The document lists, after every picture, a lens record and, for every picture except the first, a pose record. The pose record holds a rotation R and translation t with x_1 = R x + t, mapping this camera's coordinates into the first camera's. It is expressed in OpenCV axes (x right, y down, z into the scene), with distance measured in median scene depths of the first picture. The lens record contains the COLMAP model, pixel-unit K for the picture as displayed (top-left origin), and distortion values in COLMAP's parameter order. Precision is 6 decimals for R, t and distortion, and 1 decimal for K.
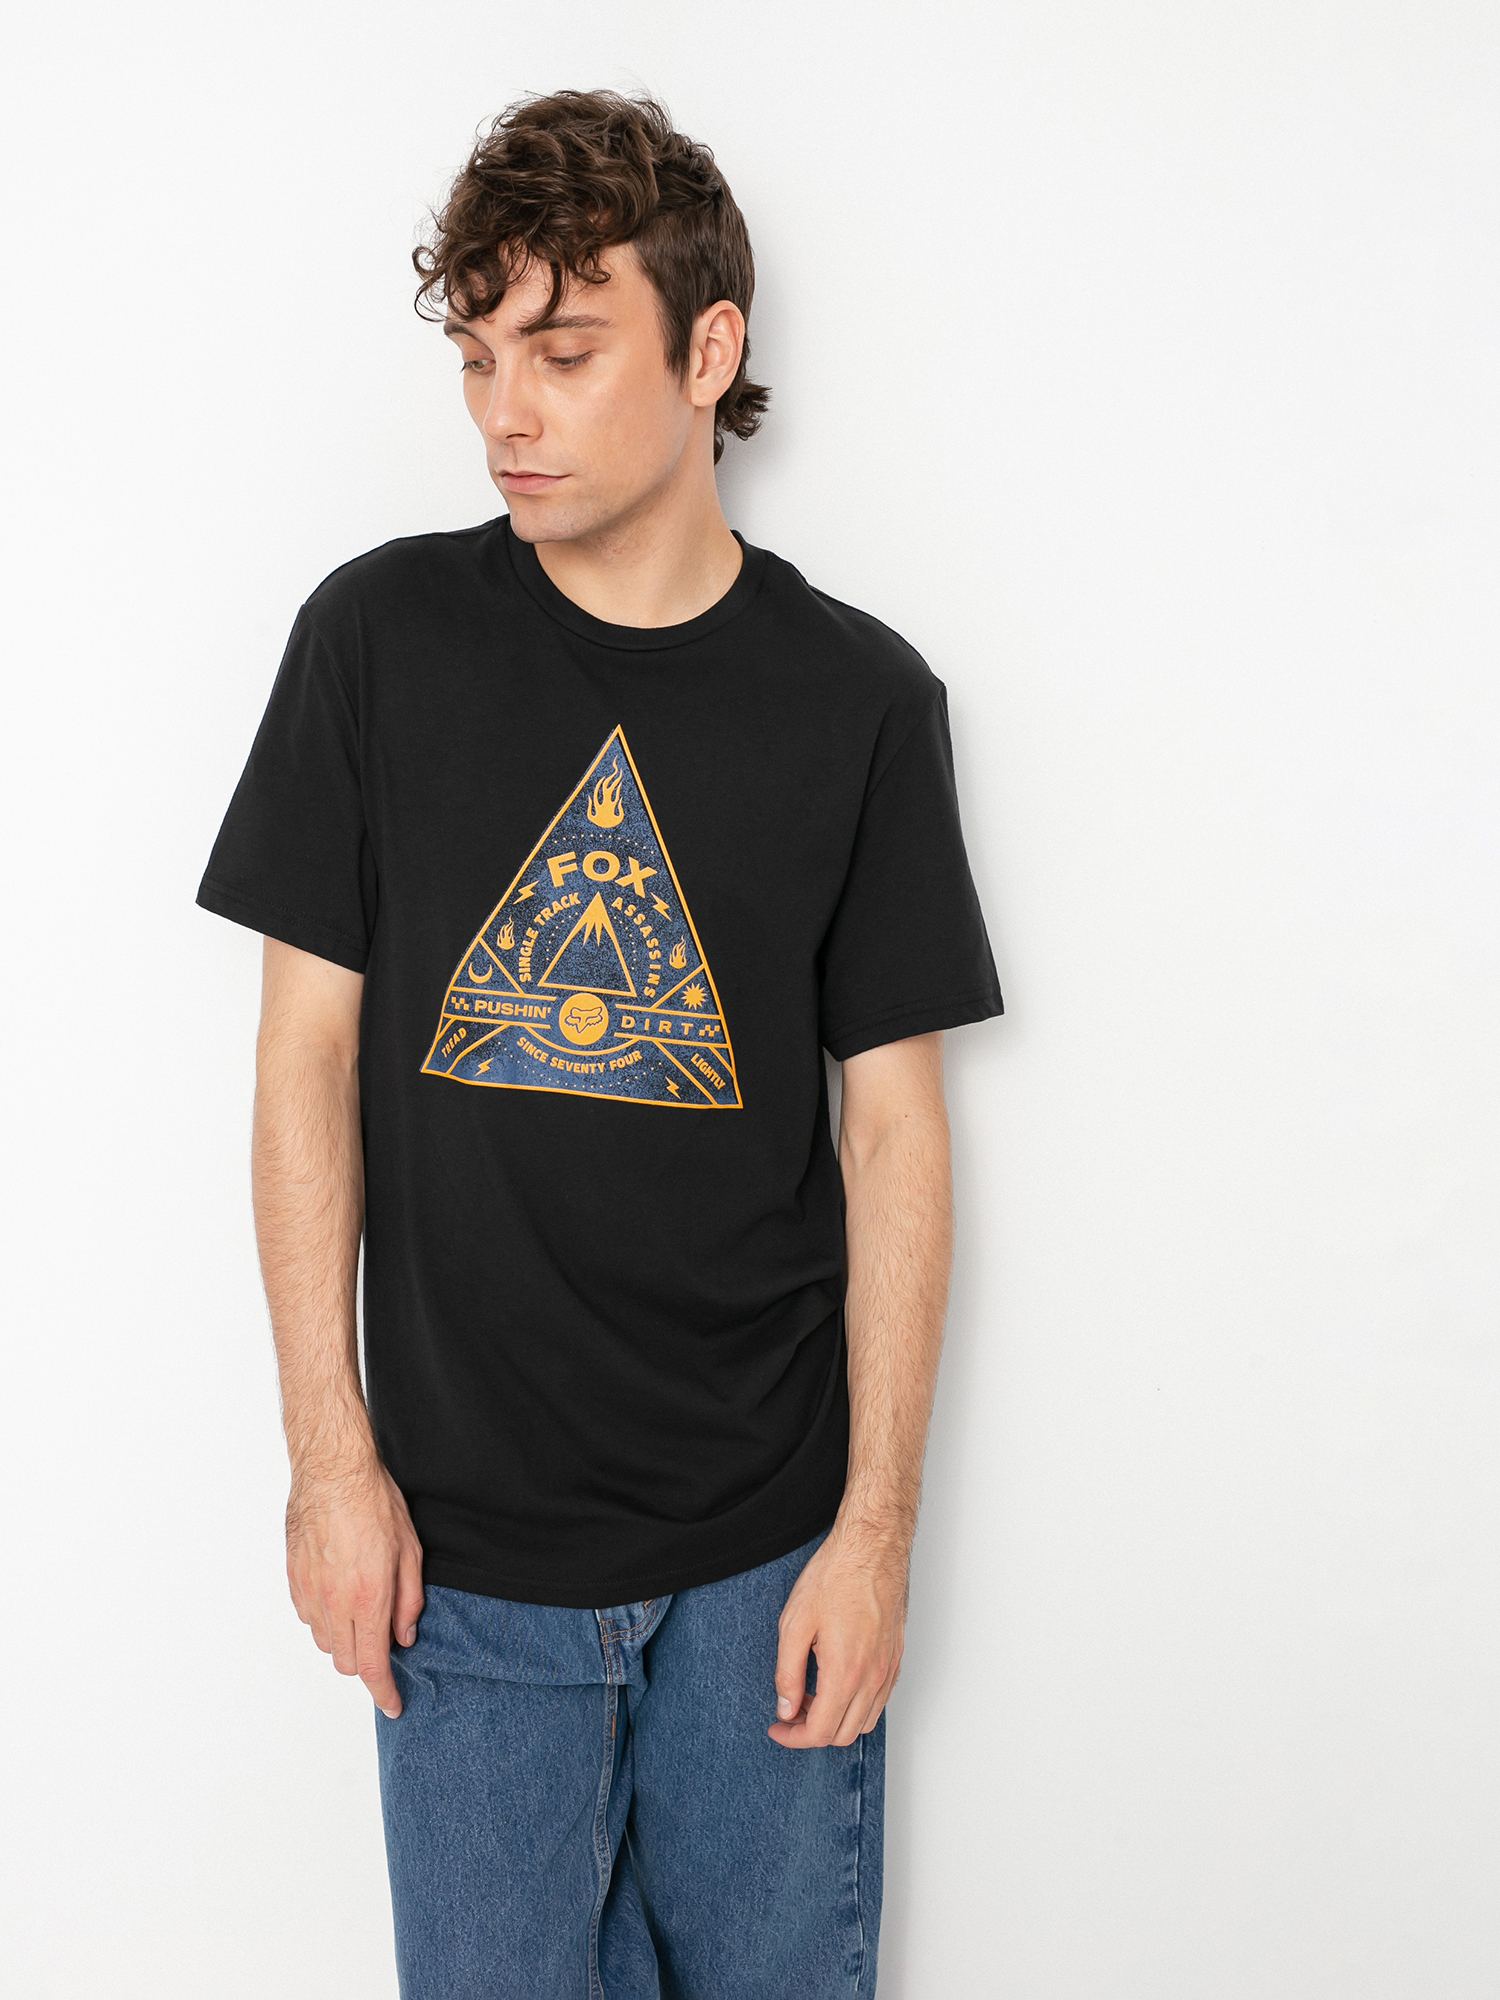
lens RADIAL K [[4034.9, 0, 750.0], [0, 4034.9, 1000.0], [0, 0, 1]] dist [0.026201, -0.413560]
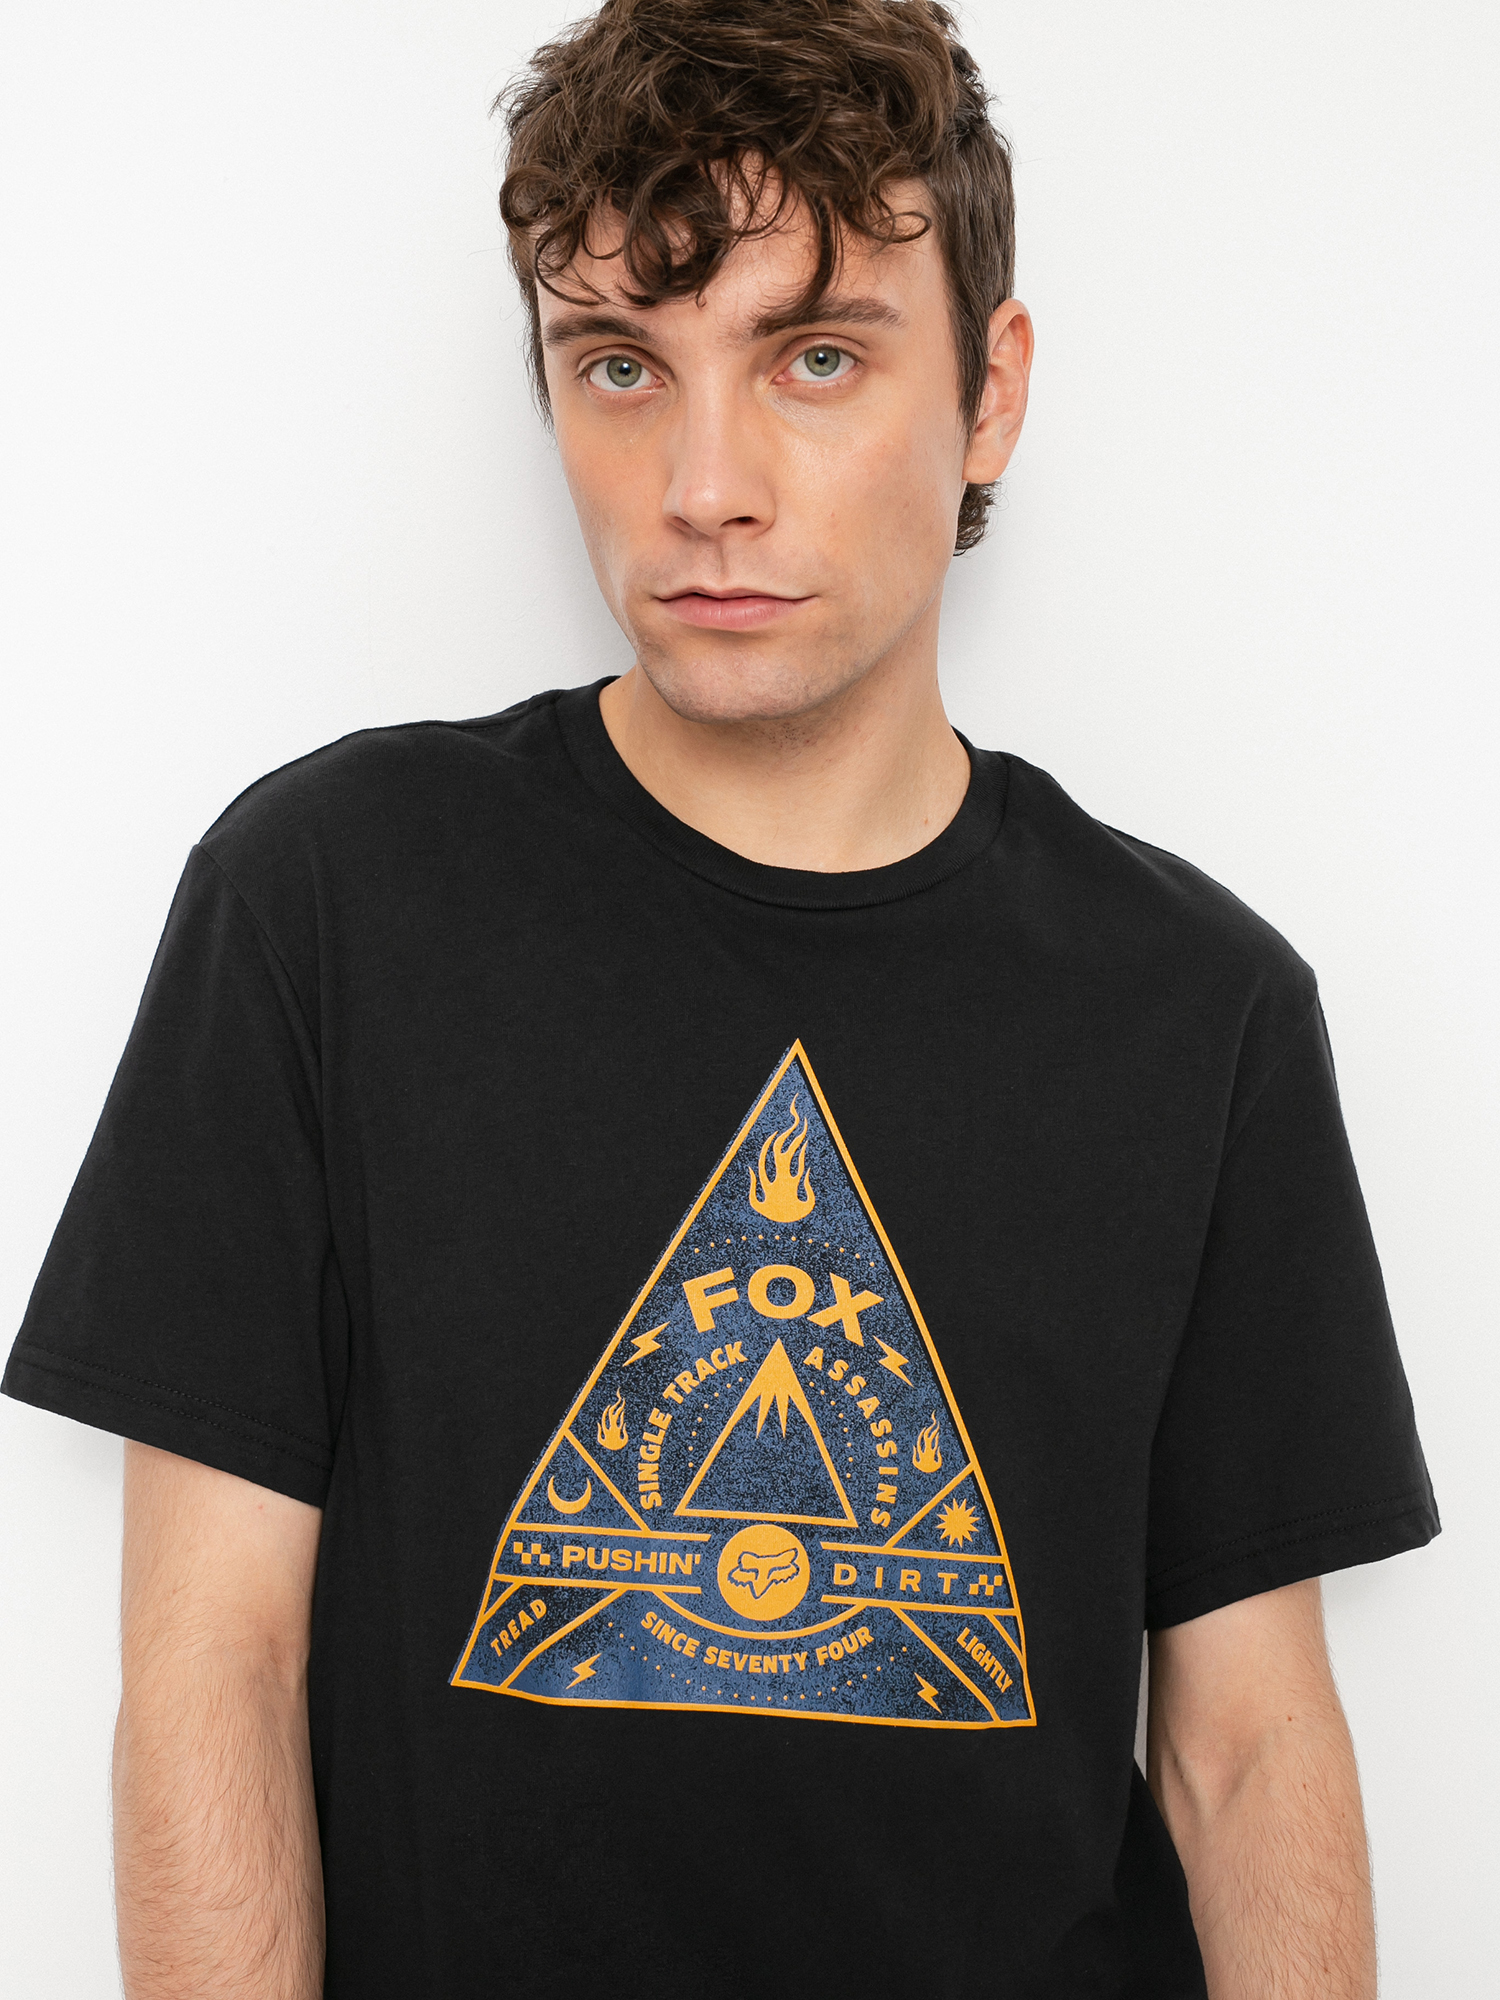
lens RADIAL K [[4034.9, 0, 750.0], [0, 4034.9, 1000.0], [0, 0, 1]] dist [0.026201, -0.413560]
pose [[0.977336, -0.010344, 0.211443, -0.157188], [0.043493, 0.987310, -0.152731, 0.011536], [-0.207180, 0.158466, 0.965383, 0.461127]]
